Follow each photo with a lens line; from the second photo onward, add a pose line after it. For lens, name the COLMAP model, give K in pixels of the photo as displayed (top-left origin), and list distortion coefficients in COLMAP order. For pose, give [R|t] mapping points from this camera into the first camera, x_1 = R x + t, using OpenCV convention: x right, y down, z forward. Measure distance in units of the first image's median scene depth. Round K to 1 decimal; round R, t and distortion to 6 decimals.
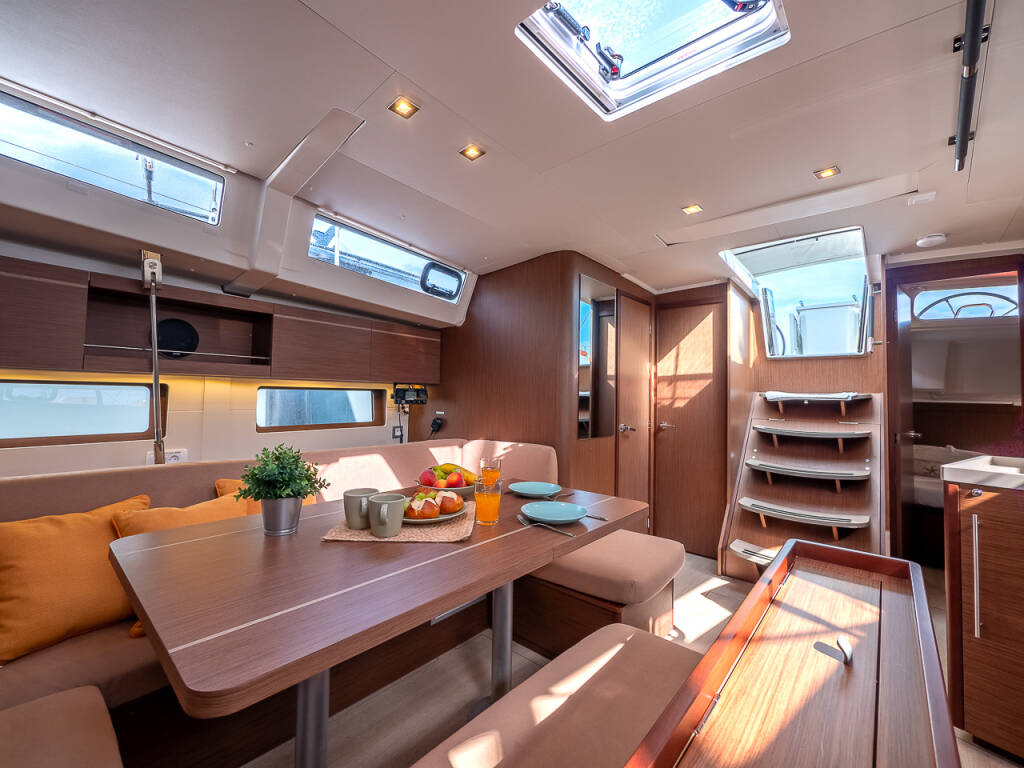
lens RADIAL K [[431.5, 0, 509.3], [0, 431.5, 378.4], [0, 0, 1]] dist [-0.003664, -0.000098]
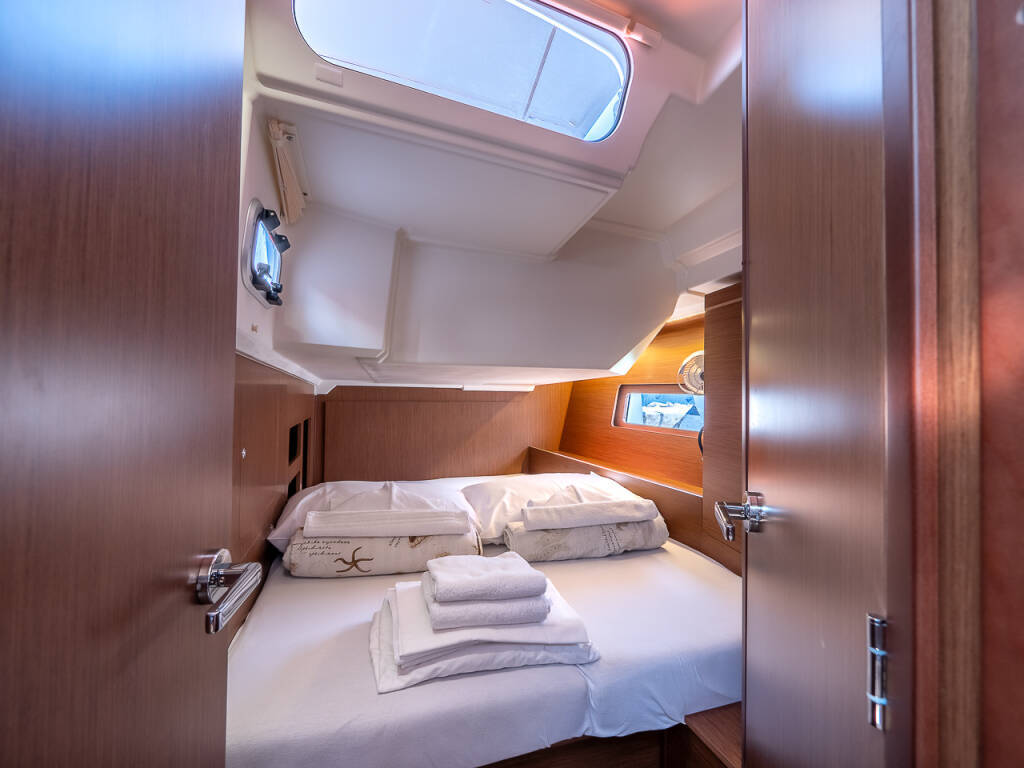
lens RADIAL K [[453.9, 0, 511.3], [0, 453.9, 383.9], [0, 0, 1]] dist [-0.001195, -0.000030]
pose [[0.504950, 0.001700, 0.863147, 1.110611], [-0.039303, 0.999006, 0.021025, 0.065295], [-0.862253, -0.044541, 0.504515, 1.073333]]
